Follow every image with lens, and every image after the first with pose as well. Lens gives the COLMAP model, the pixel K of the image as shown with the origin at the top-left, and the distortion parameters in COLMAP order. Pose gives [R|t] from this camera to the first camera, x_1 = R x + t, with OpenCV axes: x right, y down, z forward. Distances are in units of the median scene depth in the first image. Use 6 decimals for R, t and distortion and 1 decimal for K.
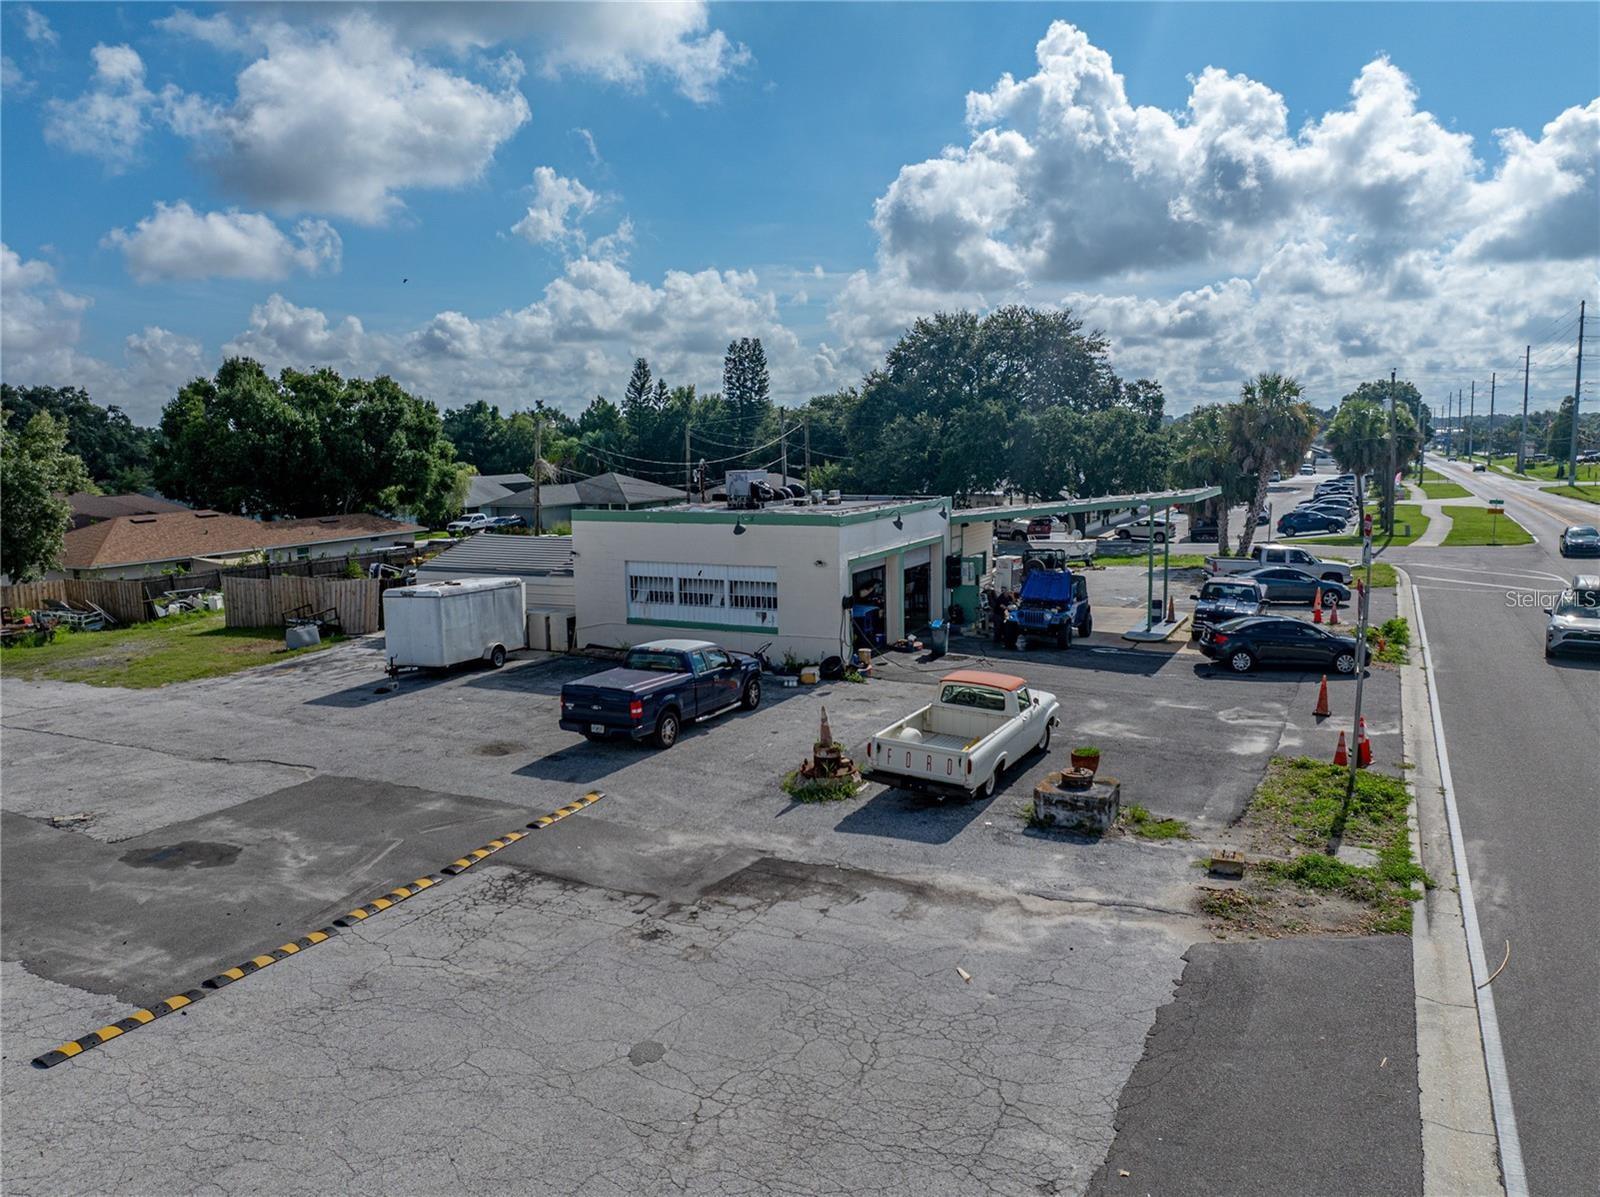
lens RADIAL K [[1168.7, 0, 800.0], [0, 1168.7, 598.5], [0, 0, 1]] dist [-0.028375, -0.007803]
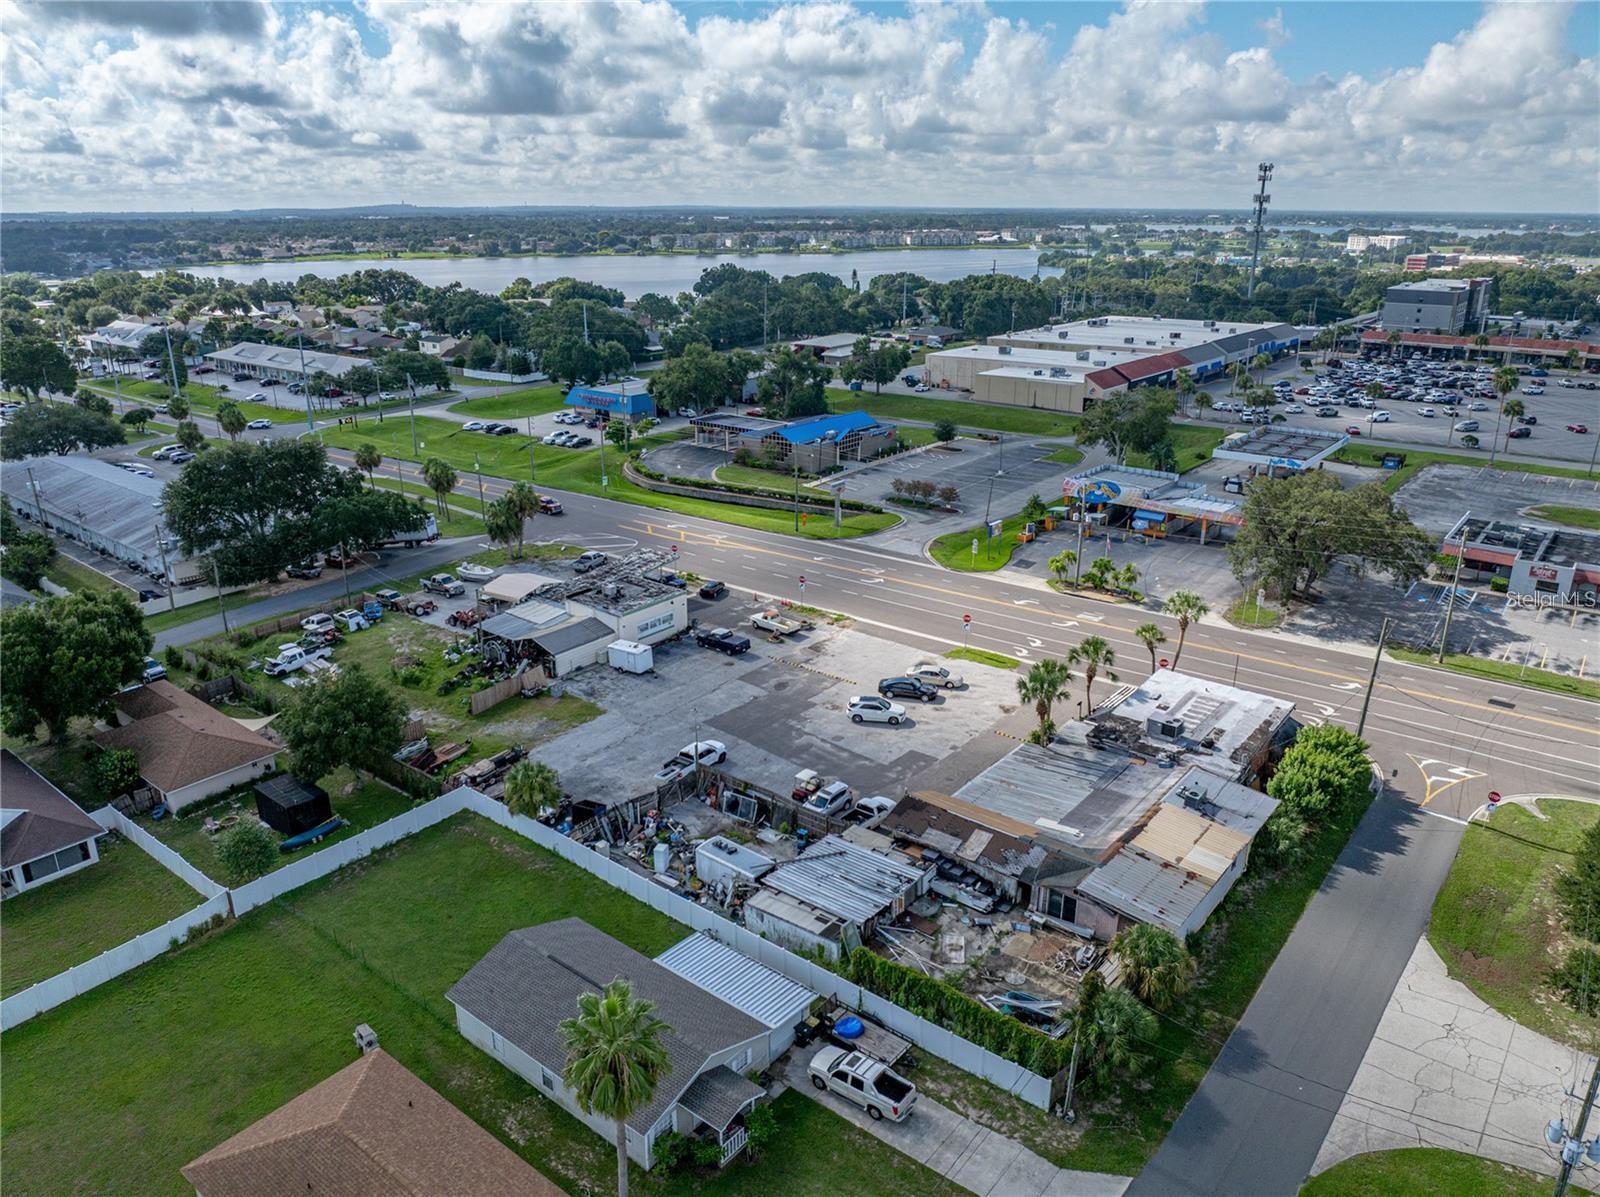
lens RADIAL K [[1130.1, 0, 797.7], [0, 1130.1, 590.5], [0, 0, 1]] dist [-0.030974, -0.012563]
pose [[0.213180, -0.303536, 0.928666, -3.147592], [0.135634, 0.950506, 0.279539, -1.000799], [-0.967552, 0.066366, 0.243799, -0.251275]]
